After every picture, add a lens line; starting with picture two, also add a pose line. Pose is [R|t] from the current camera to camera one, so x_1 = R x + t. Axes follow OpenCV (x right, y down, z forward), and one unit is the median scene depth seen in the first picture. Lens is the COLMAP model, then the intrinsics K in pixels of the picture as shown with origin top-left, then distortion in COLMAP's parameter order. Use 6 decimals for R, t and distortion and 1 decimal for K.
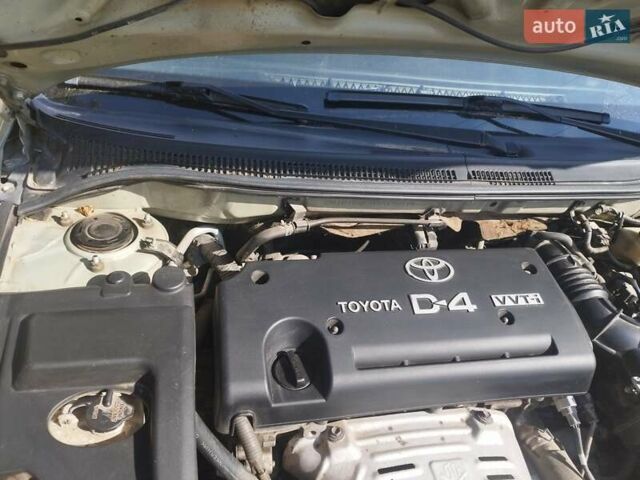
lens RADIAL K [[476.1, 0, 320.4], [0, 476.1, 240.8], [0, 0, 1]] dist [-0.010870, -0.015503]
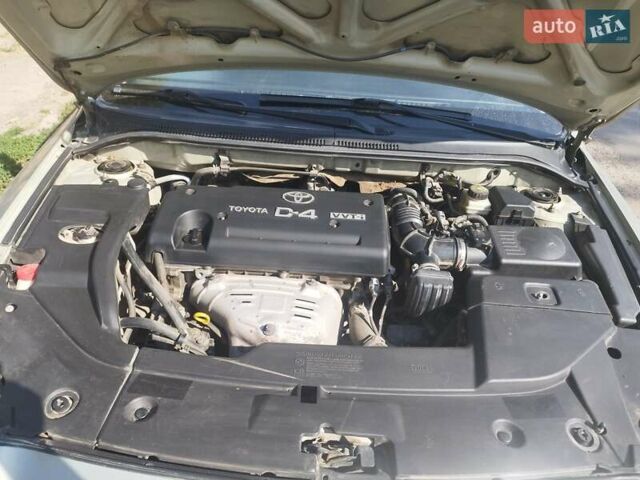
lens RADIAL K [[476.1, 0, 318.9], [0, 476.1, 239.4], [0, 0, 1]] dist [-0.010870, -0.015503]
pose [[0.974320, 0.049475, -0.219666, 0.656972], [-0.076914, 0.990010, -0.118171, 0.383474], [0.211625, 0.132031, 0.968392, -0.505657]]
